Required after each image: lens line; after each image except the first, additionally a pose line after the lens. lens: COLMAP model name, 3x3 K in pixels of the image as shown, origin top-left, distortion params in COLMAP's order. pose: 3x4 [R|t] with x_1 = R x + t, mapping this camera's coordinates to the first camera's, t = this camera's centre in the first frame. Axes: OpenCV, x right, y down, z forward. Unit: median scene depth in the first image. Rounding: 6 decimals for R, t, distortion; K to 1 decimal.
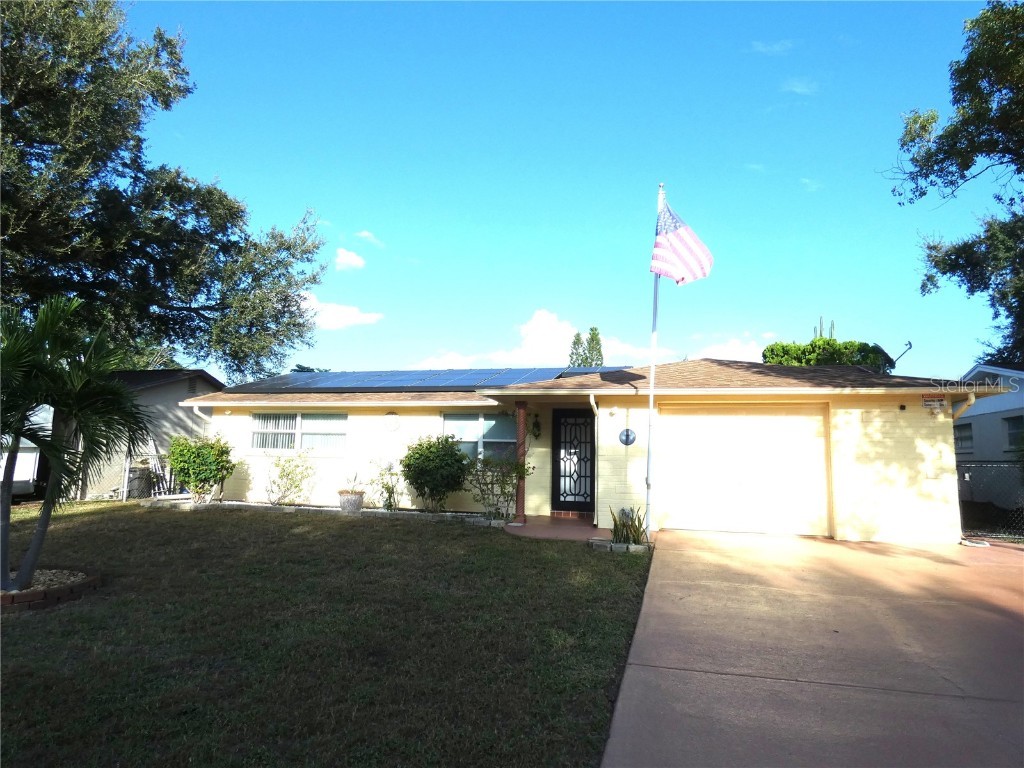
lens RADIAL K [[610.2, 0, 513.8], [0, 610.2, 376.7], [0, 0, 1]] dist [0.002715, 0.001052]
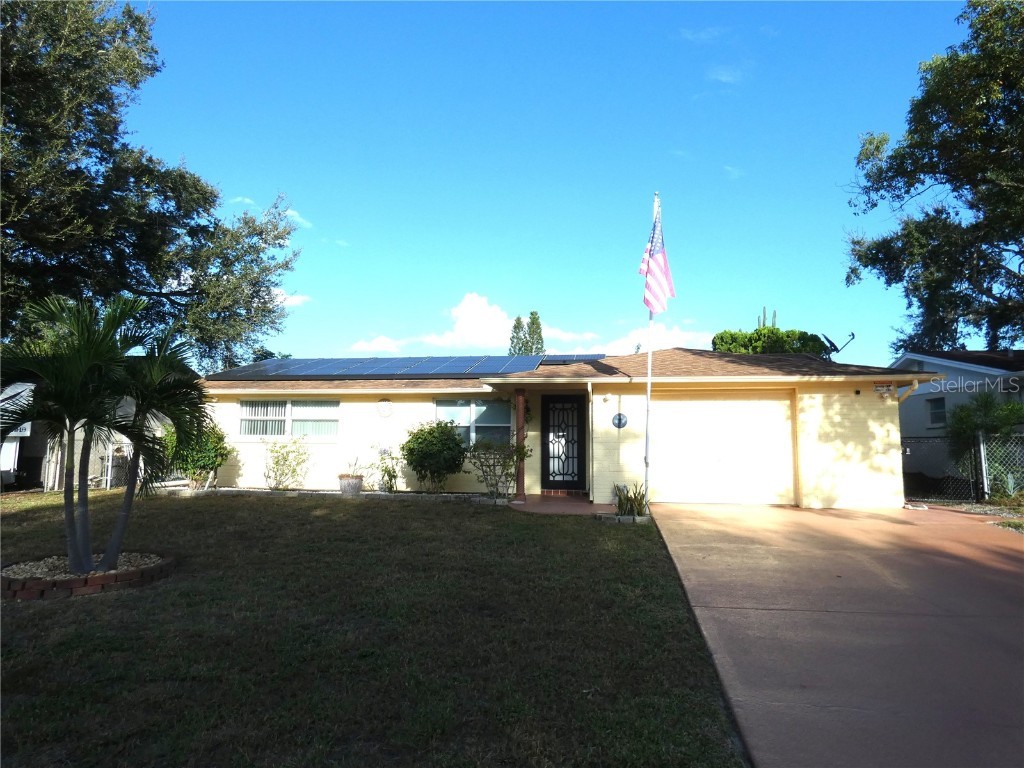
lens RADIAL K [[610.2, 0, 513.8], [0, 610.2, 376.7], [0, 0, 1]] dist [0.002715, 0.001052]
pose [[0.994247, -0.003088, 0.107062, -0.101247], [-0.000033, 0.999576, 0.029134, -0.010504], [-0.107107, -0.028970, 0.993825, -0.059352]]
